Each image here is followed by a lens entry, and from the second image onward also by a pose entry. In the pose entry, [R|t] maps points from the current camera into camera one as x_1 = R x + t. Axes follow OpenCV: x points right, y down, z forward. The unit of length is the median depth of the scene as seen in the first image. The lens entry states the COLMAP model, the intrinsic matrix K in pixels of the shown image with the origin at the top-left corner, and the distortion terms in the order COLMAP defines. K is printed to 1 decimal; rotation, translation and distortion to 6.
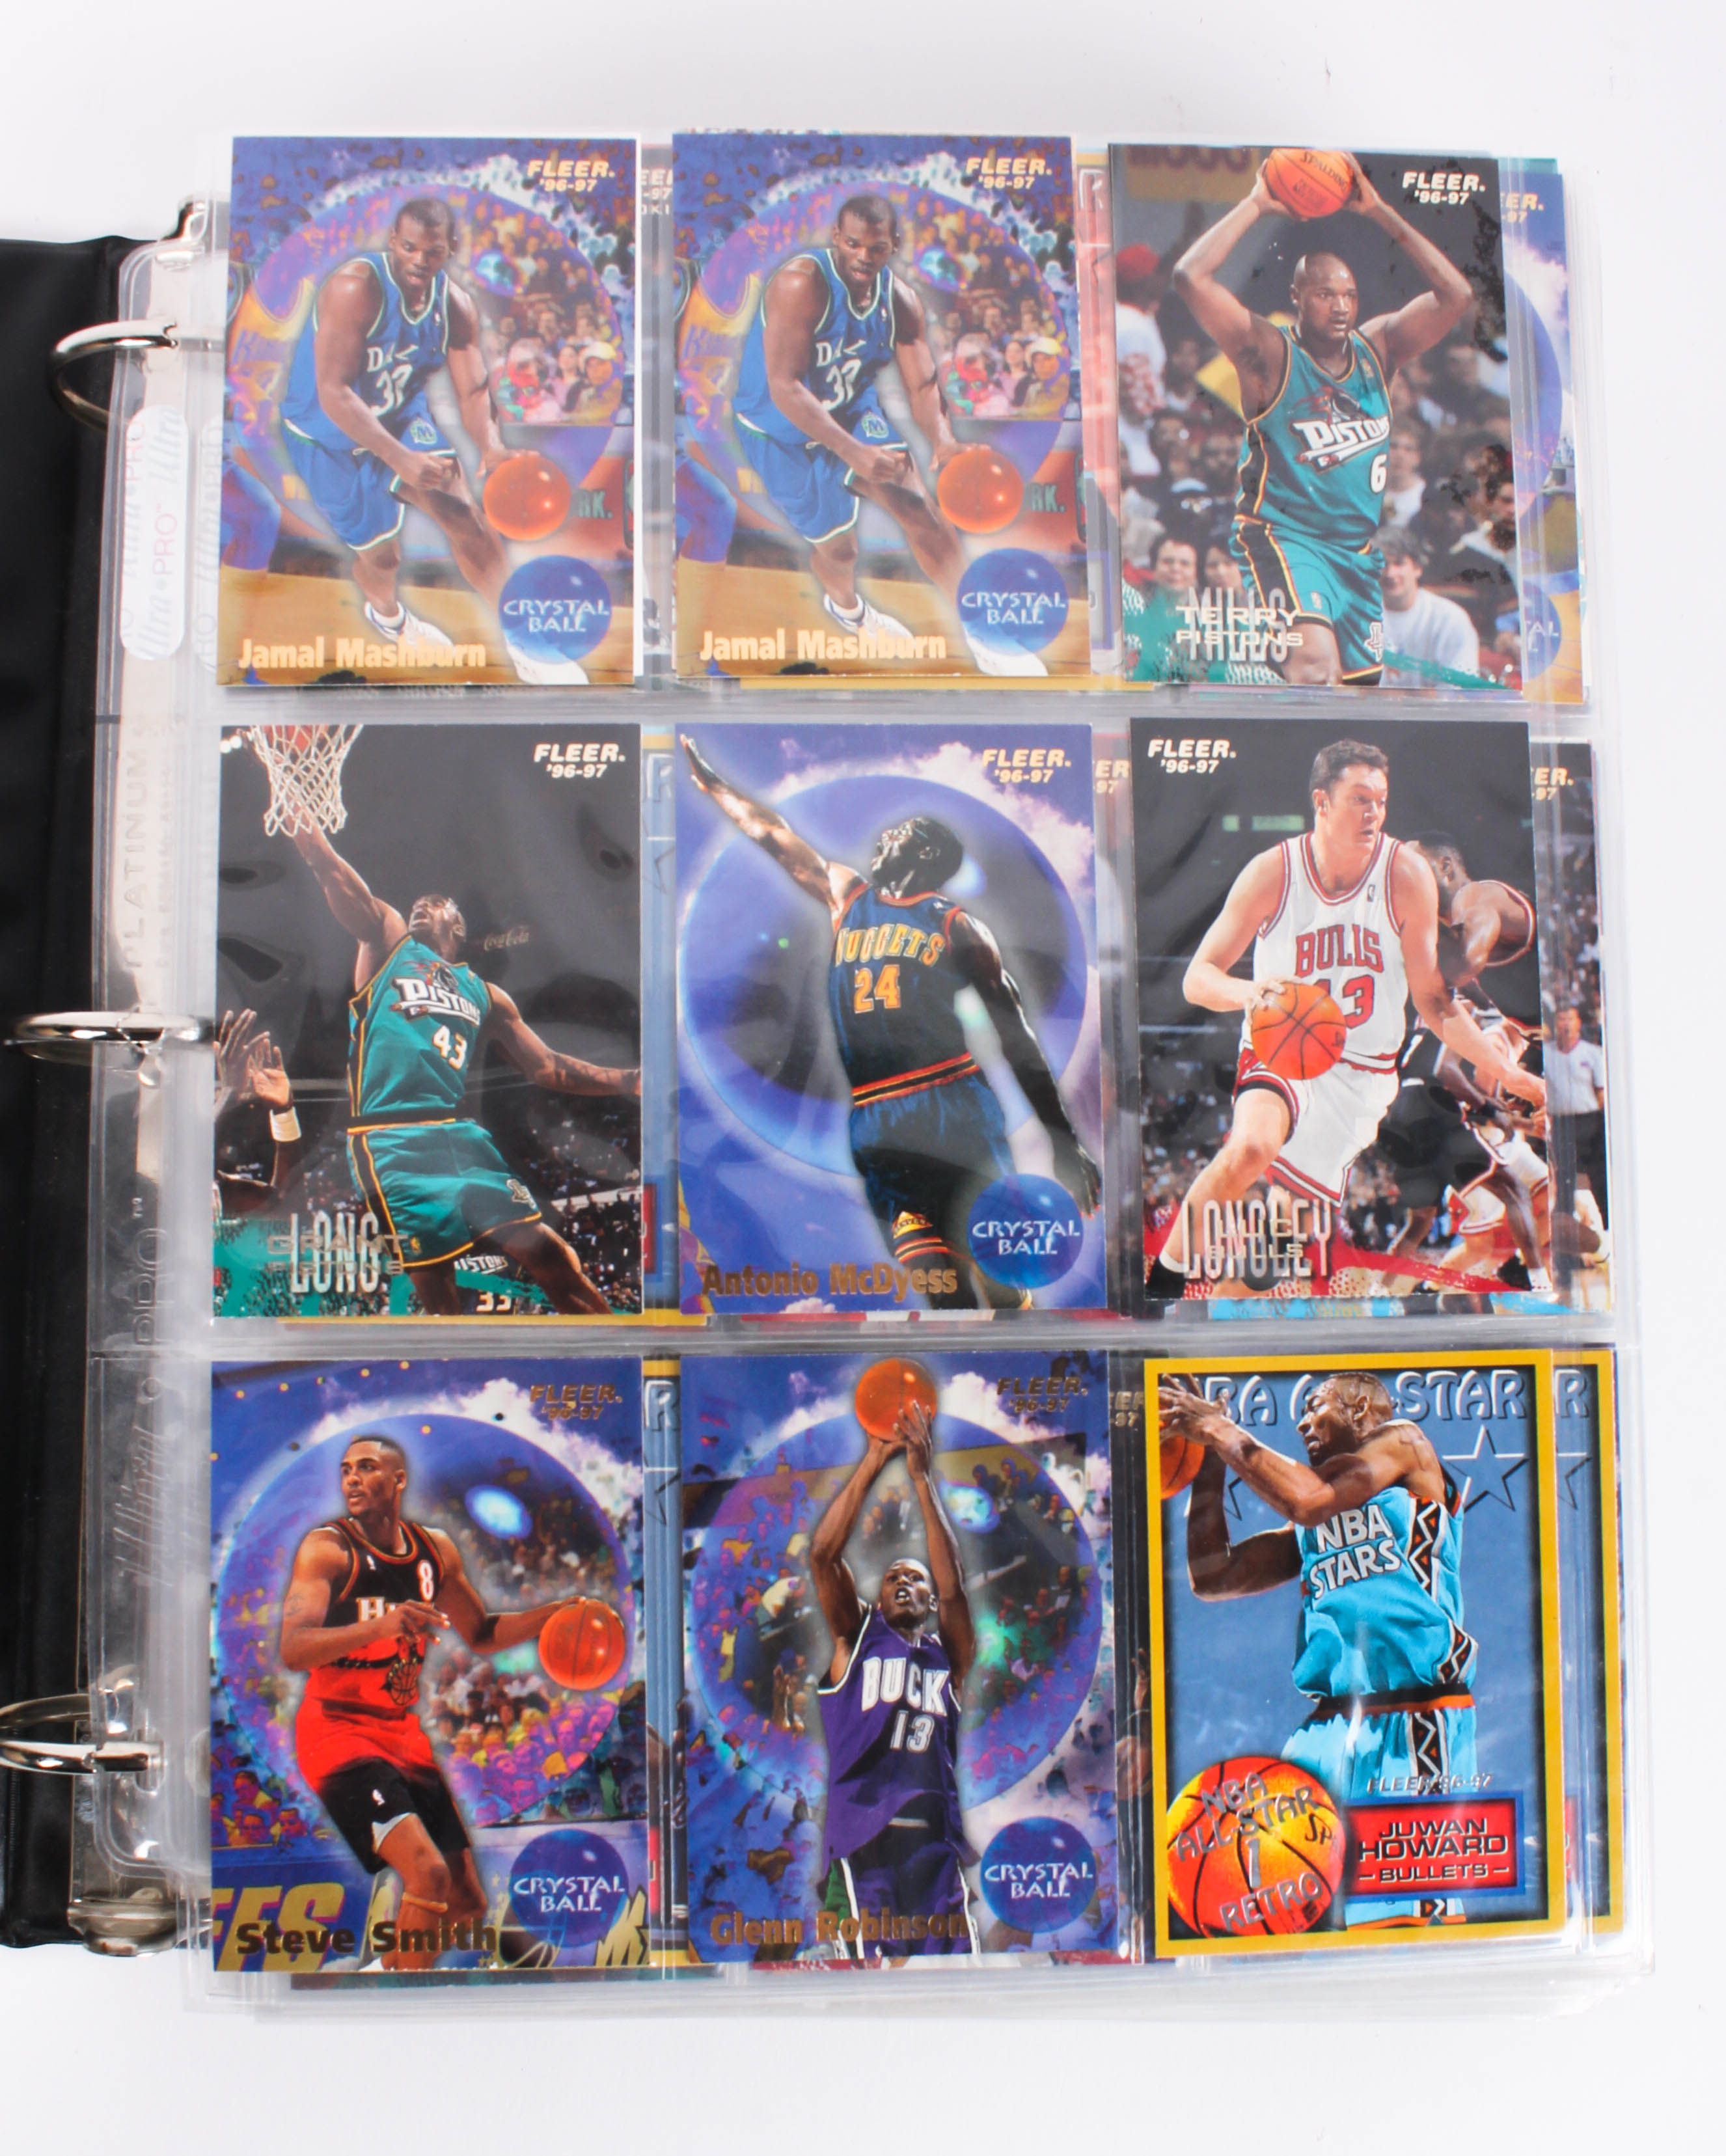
lens RADIAL K [[1130.5, 0, 863.3], [0, 1130.5, 1057.0], [0, 0, 1]] dist [-0.049223, 0.011339]
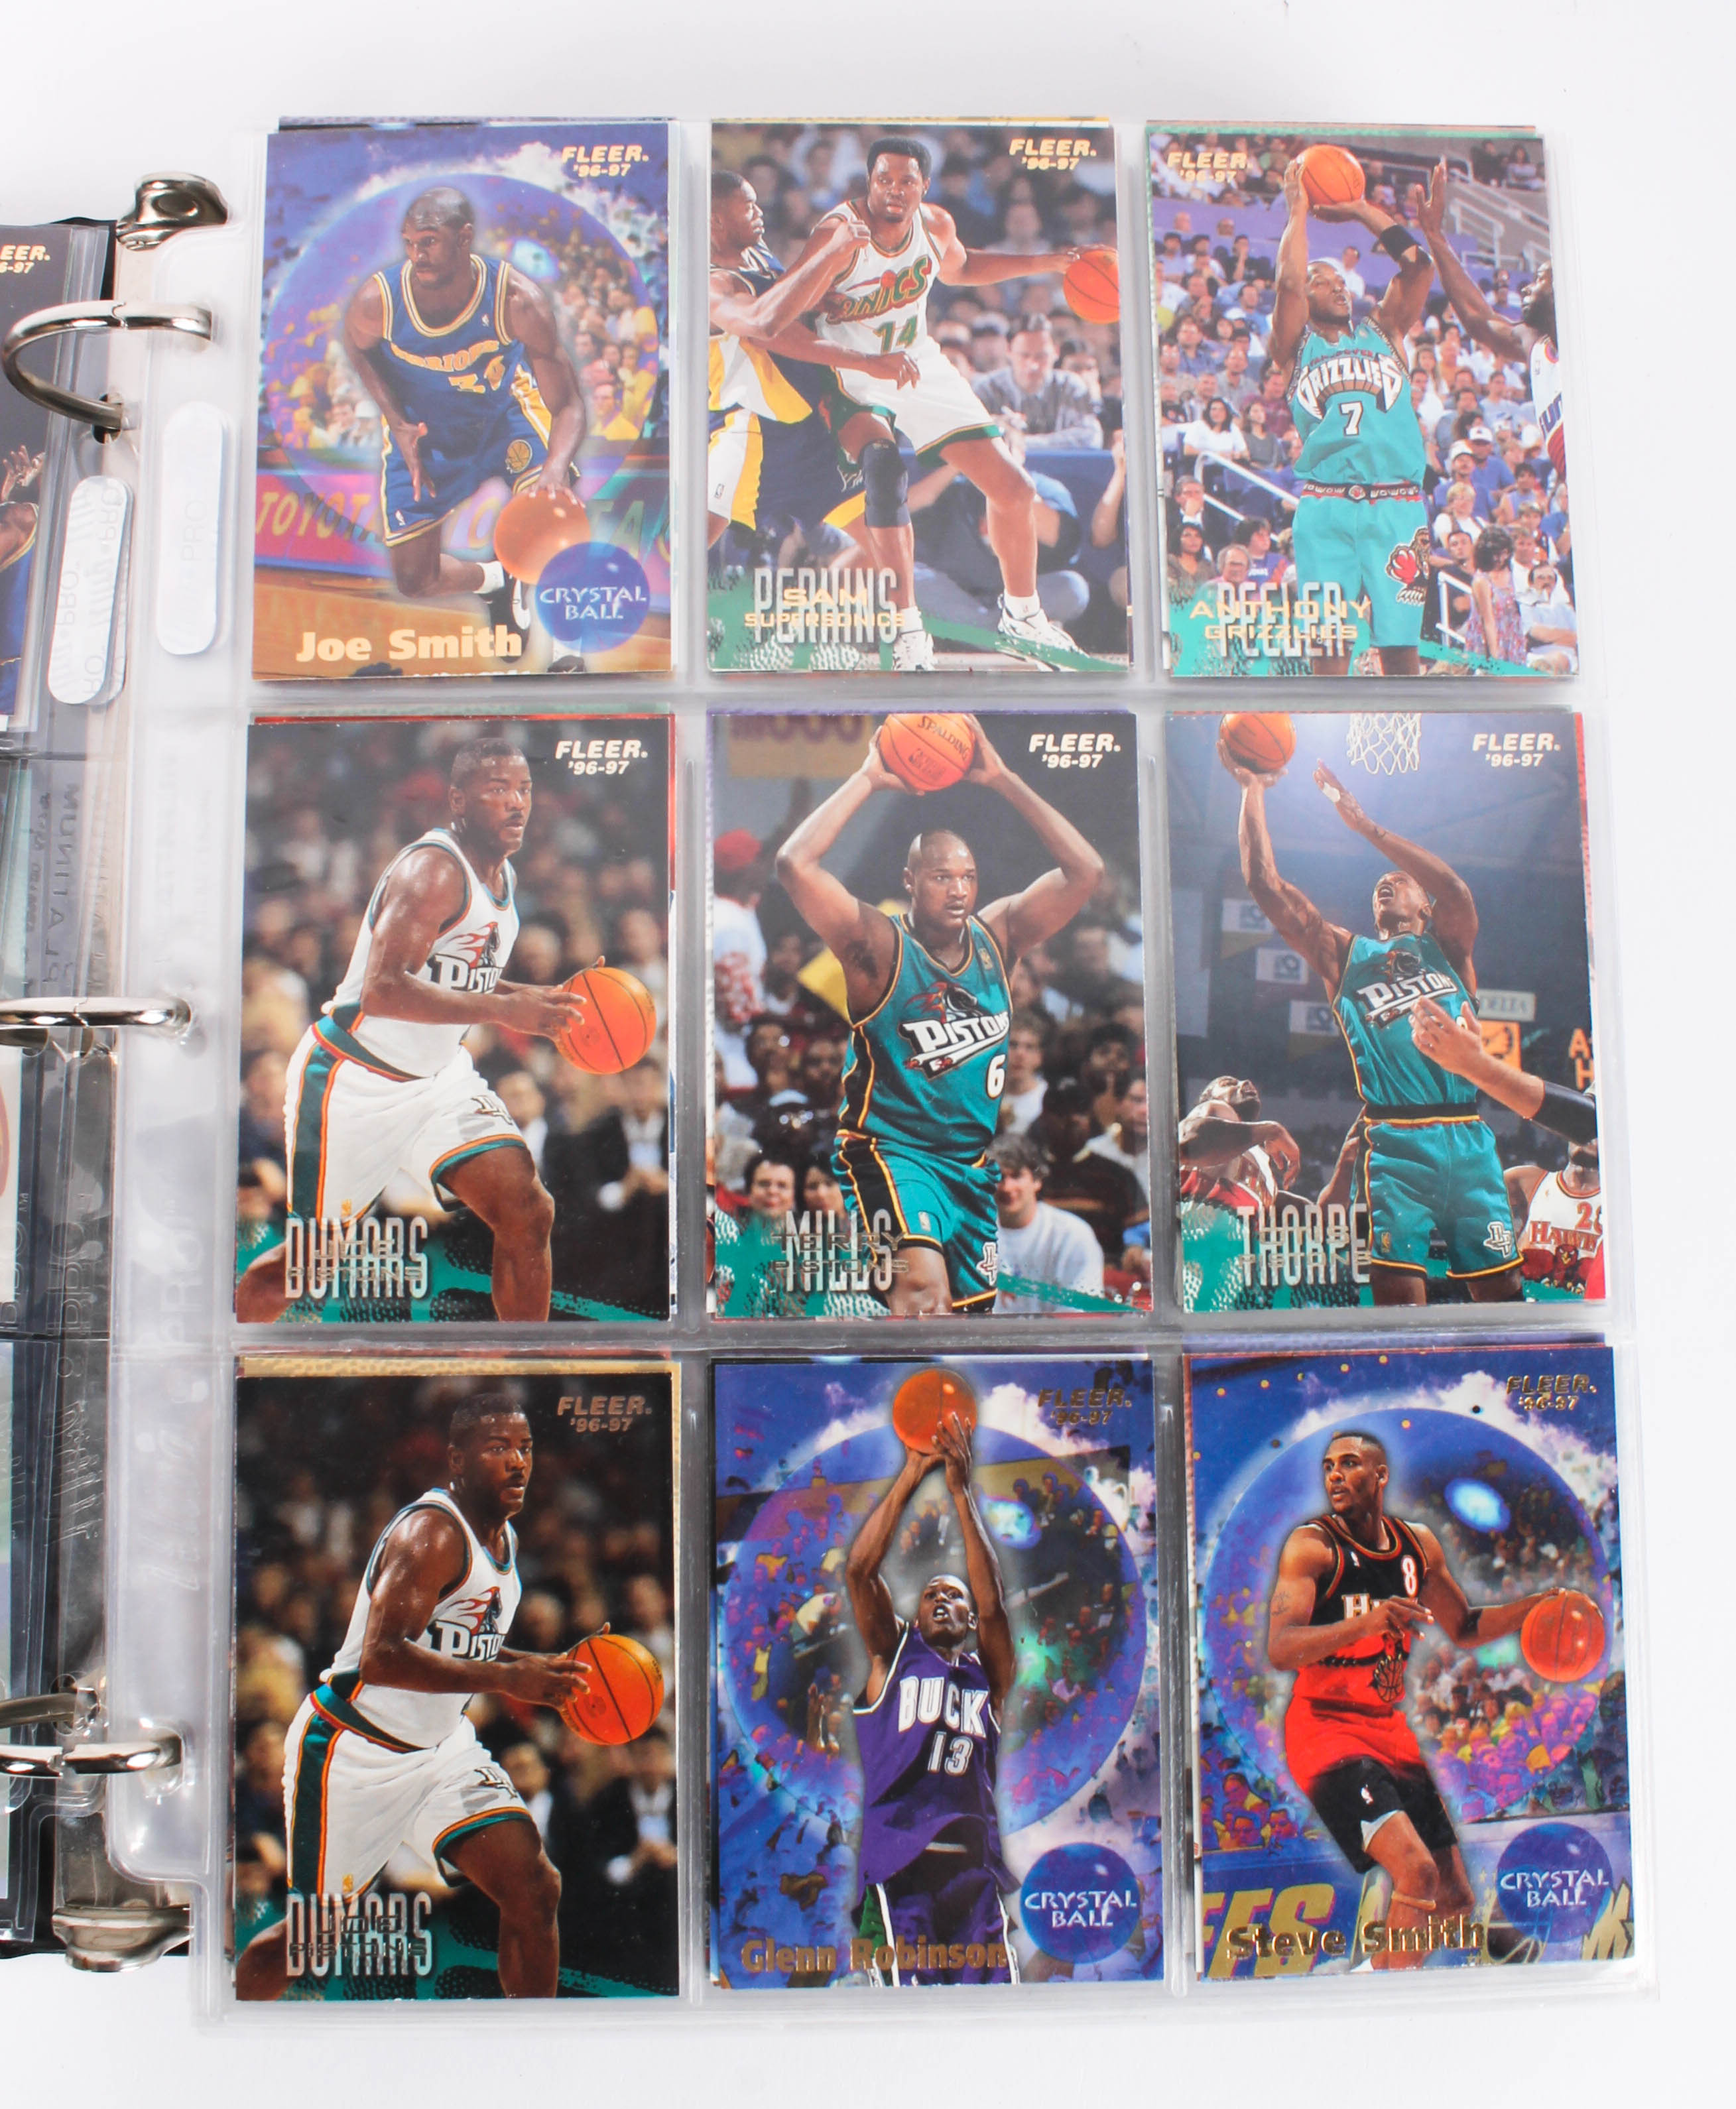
lens RADIAL K [[1161.1, 0, 868.0], [0, 1161.1, 1054.5], [0, 0, 1]] dist [-0.050720, 0.013871]
pose [[0.999760, -0.003169, -0.021696, -0.857597], [0.003086, 0.999988, -0.003831, 0.006599], [0.021708, 0.003763, 0.999757, -0.031945]]
